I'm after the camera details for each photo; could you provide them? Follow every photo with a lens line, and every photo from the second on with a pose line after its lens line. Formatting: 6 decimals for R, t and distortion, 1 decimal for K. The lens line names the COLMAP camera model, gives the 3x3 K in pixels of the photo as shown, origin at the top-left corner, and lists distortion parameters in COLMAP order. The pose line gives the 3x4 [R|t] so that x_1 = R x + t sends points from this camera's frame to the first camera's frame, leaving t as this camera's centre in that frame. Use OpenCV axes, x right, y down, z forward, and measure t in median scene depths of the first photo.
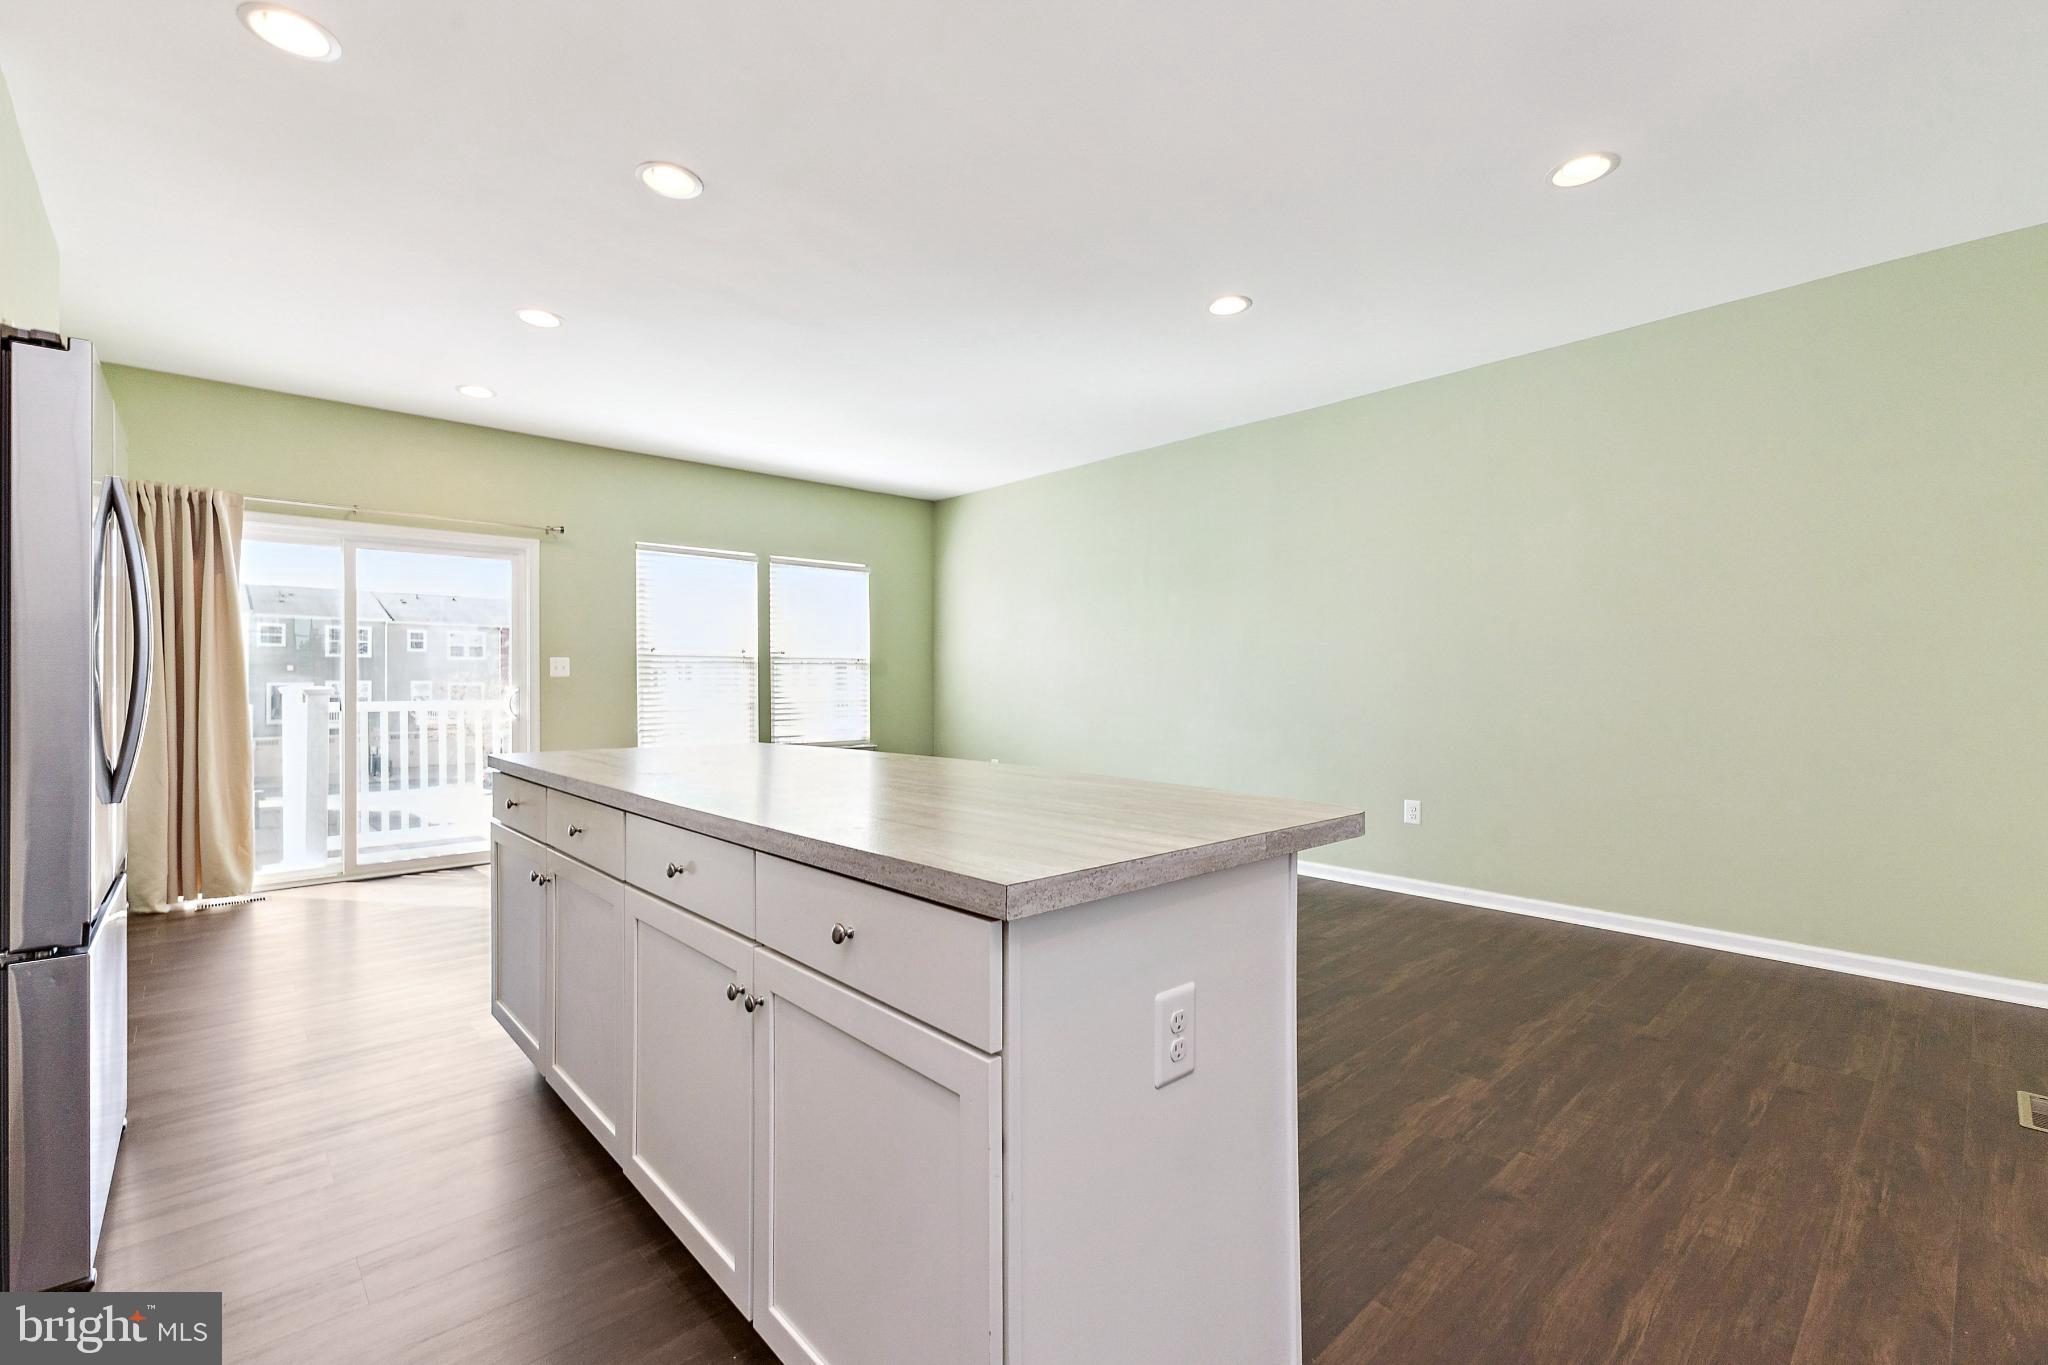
lens RADIAL K [[894.2, 0, 1028.5], [0, 894.2, 683.3], [0, 0, 1]] dist [0.012579, -0.001475]
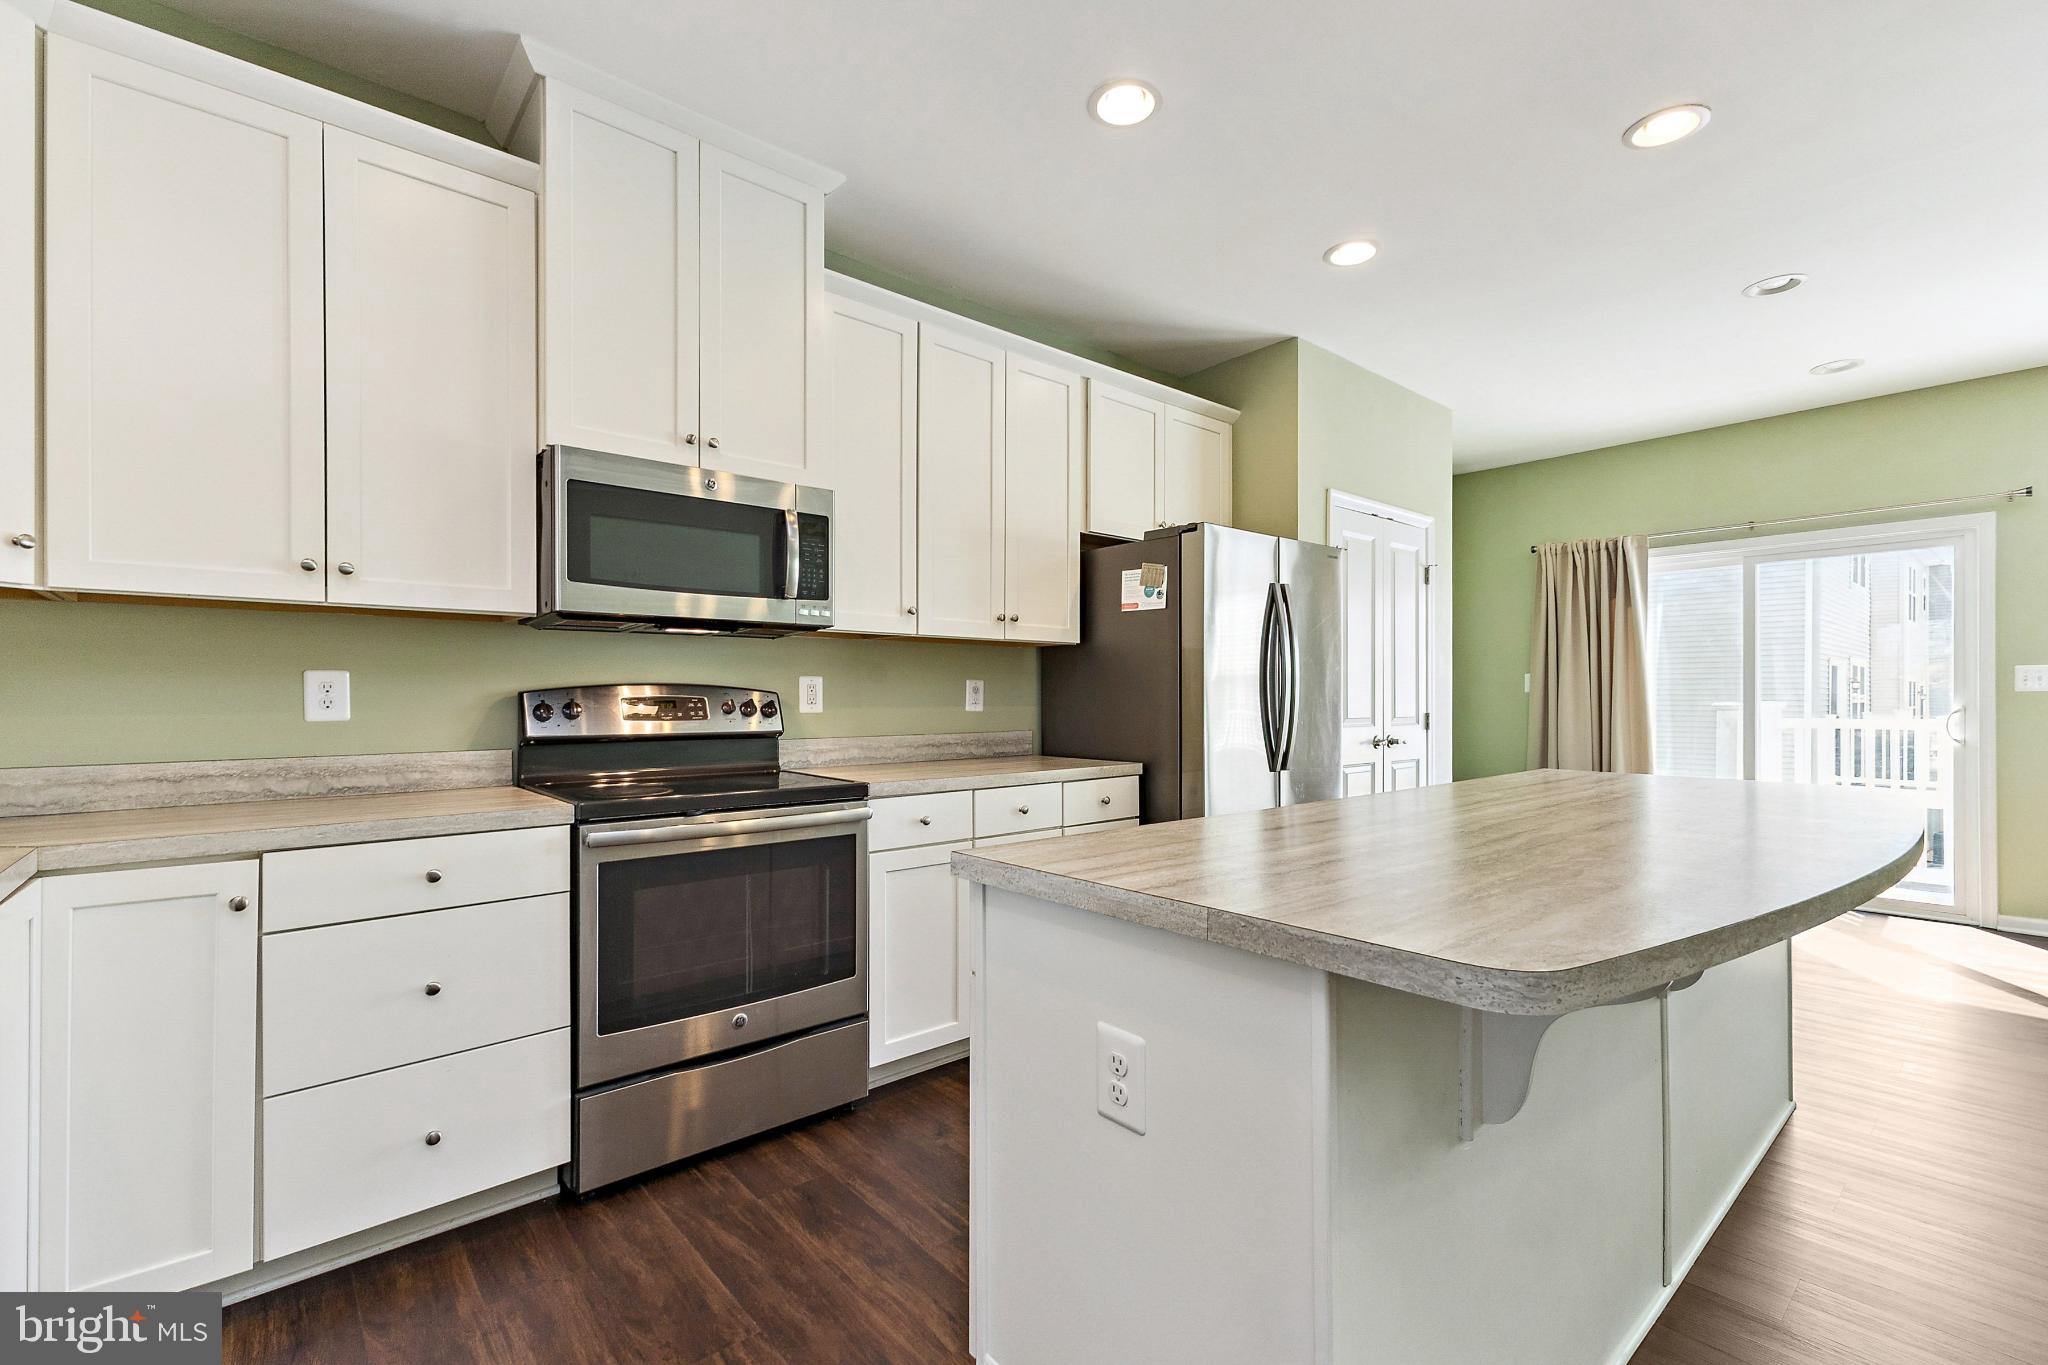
lens RADIAL K [[894.2, 0, 1030.0], [0, 894.2, 698.7], [0, 0, 1]] dist [0.012579, -0.001475]
pose [[-0.022035, 0.003535, -0.999751, 0.246227], [0.001067, 0.999993, 0.003512, -0.004605], [0.999757, -0.000990, -0.022039, 0.200614]]
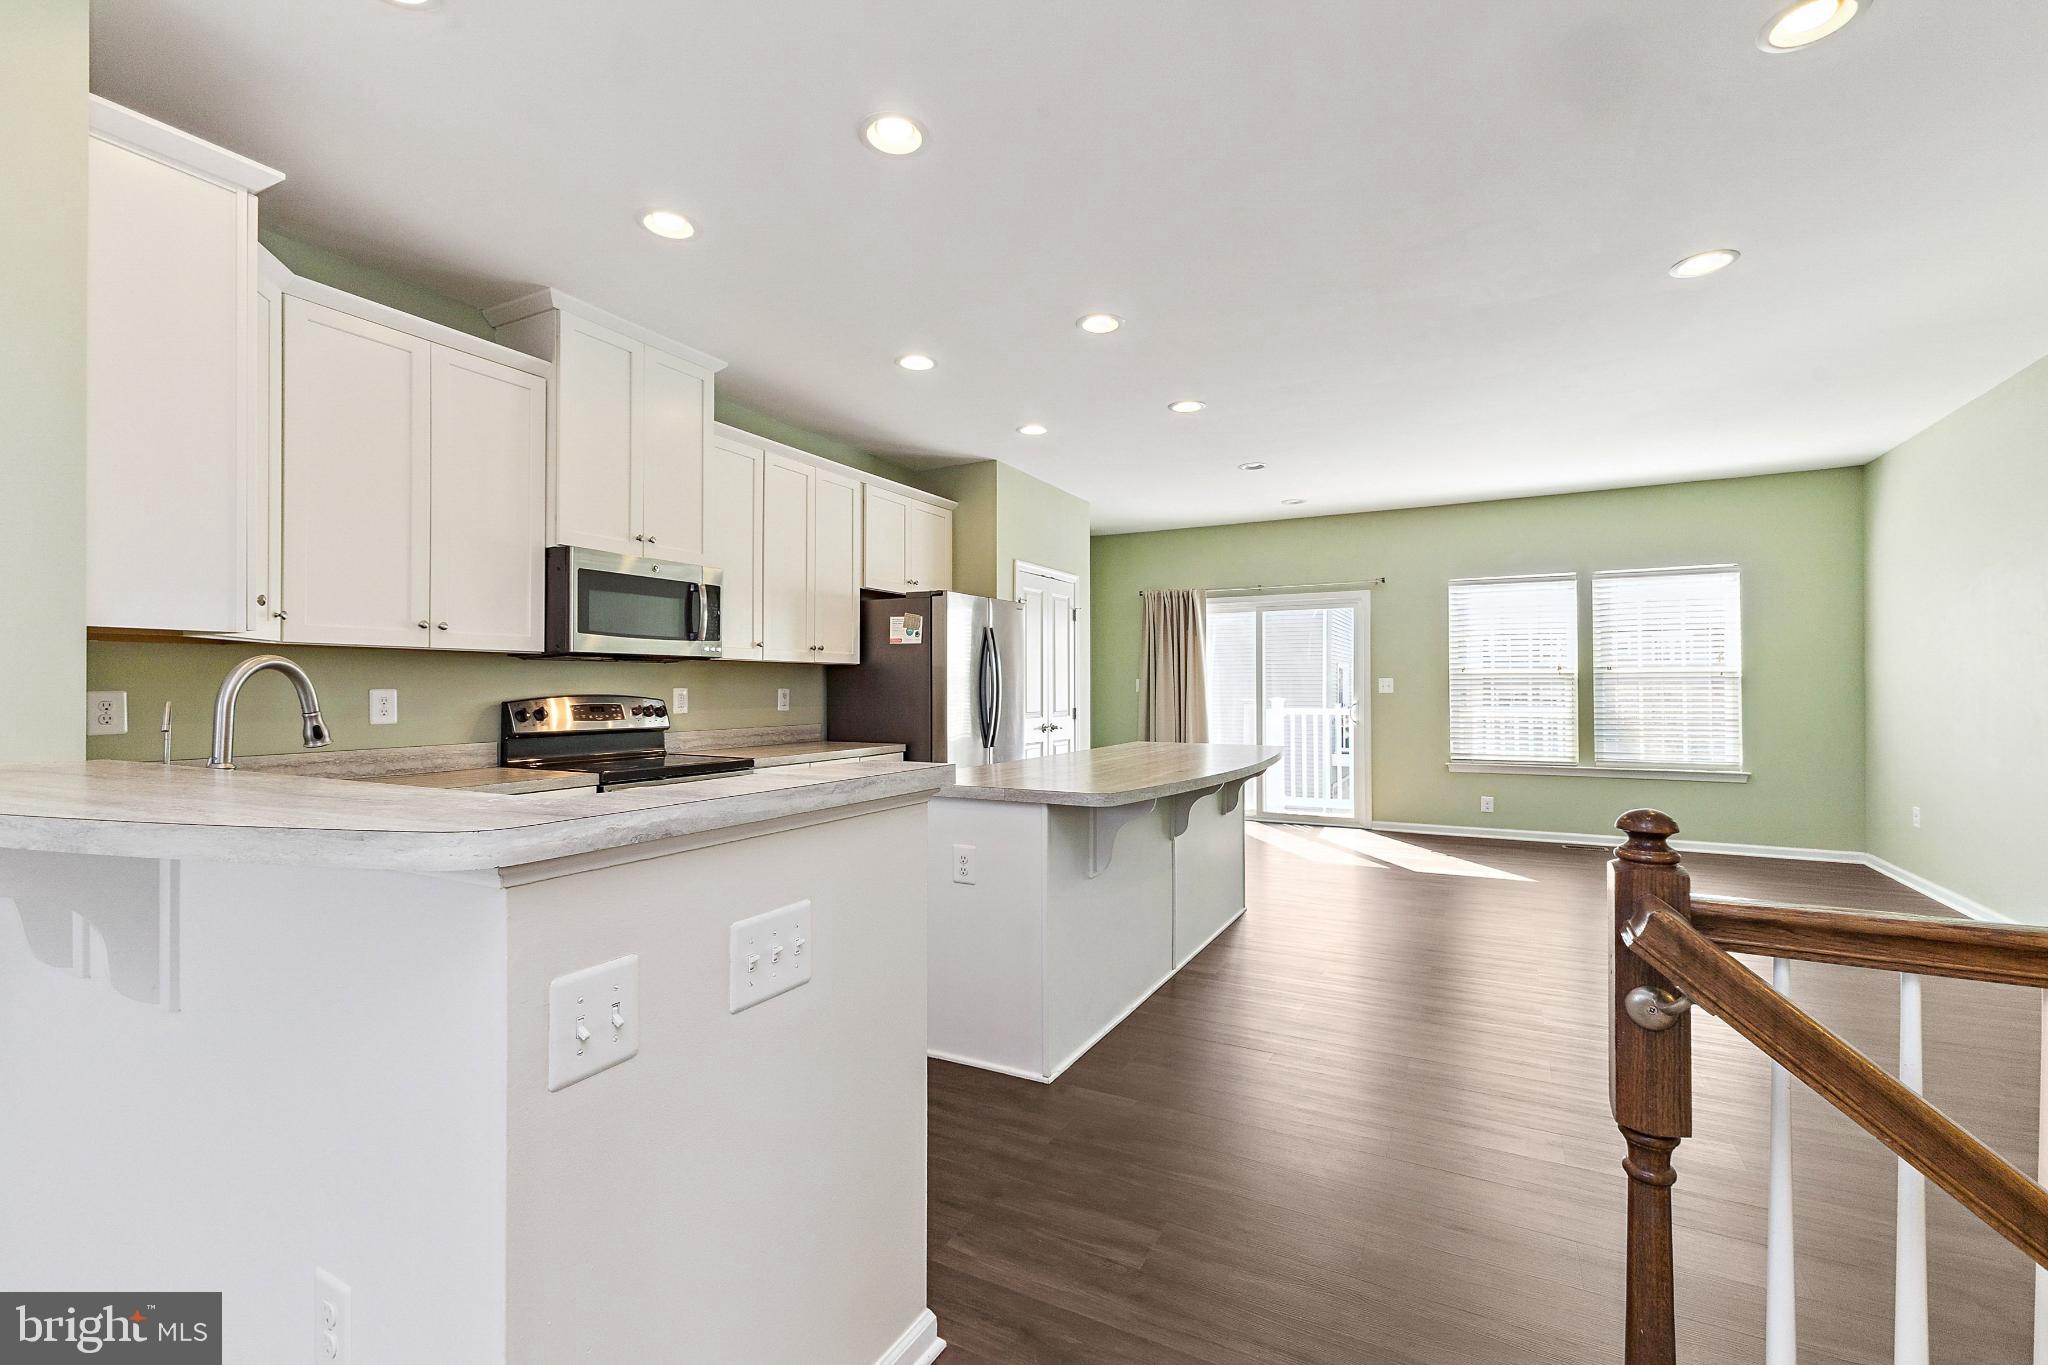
lens RADIAL K [[894.2, 0, 1038.4], [0, 894.2, 673.9], [0, 0, 1]] dist [0.012579, -0.001475]
pose [[0.350267, -0.013215, -0.936557, 0.536123], [0.000164, 0.999901, -0.014048, -0.017427], [0.936650, 0.004767, 0.350235, 0.075708]]
